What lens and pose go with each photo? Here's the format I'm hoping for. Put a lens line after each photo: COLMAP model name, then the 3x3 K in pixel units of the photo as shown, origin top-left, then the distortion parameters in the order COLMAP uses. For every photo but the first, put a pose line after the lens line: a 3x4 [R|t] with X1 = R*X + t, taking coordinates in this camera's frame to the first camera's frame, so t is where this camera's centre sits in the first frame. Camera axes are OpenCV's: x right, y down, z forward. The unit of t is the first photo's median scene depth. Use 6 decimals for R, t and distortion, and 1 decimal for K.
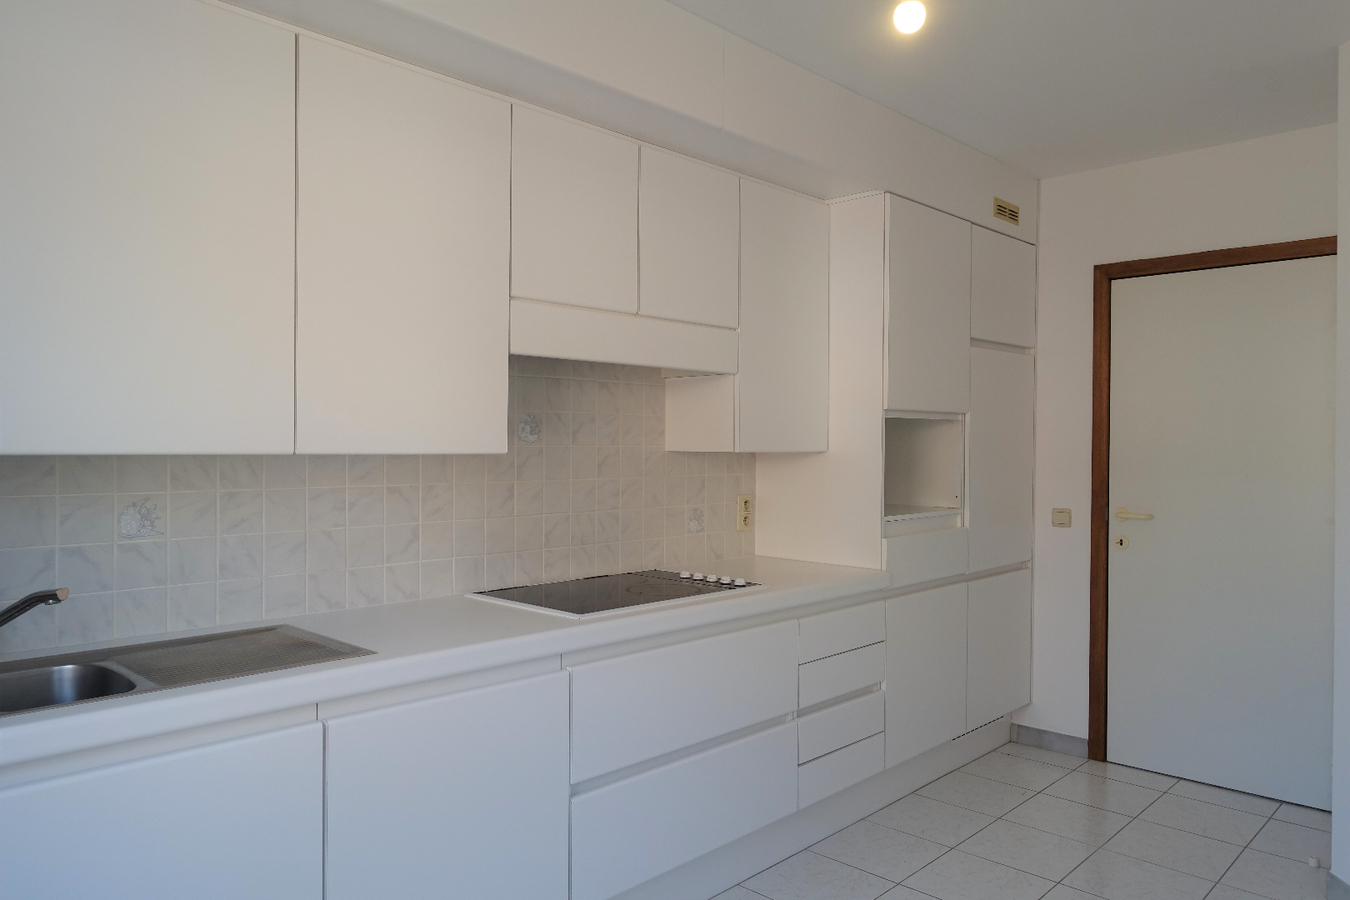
lens RADIAL K [[929.3, 0, 675.0], [0, 929.3, 450.0], [0, 0, 1]] dist [0.005793, 0.001487]
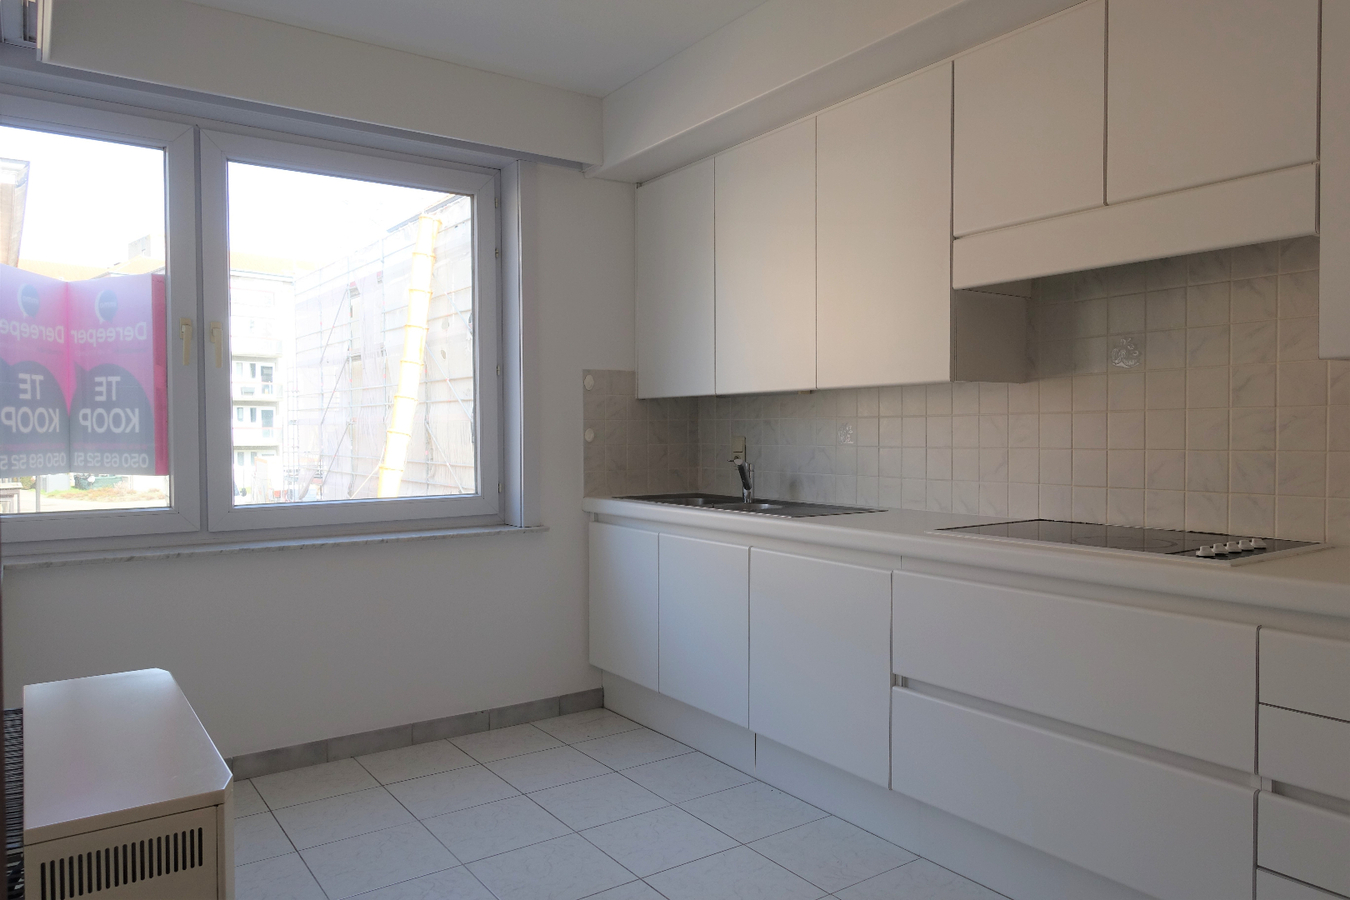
lens RADIAL K [[929.3, 0, 675.0], [0, 929.3, 450.0], [0, 0, 1]] dist [0.005793, 0.001487]
pose [[-0.189509, 0.014343, -0.981774, 0.902640], [0.000502, 0.999895, 0.014511, 0.064124], [0.981879, 0.002257, -0.189496, 0.830390]]
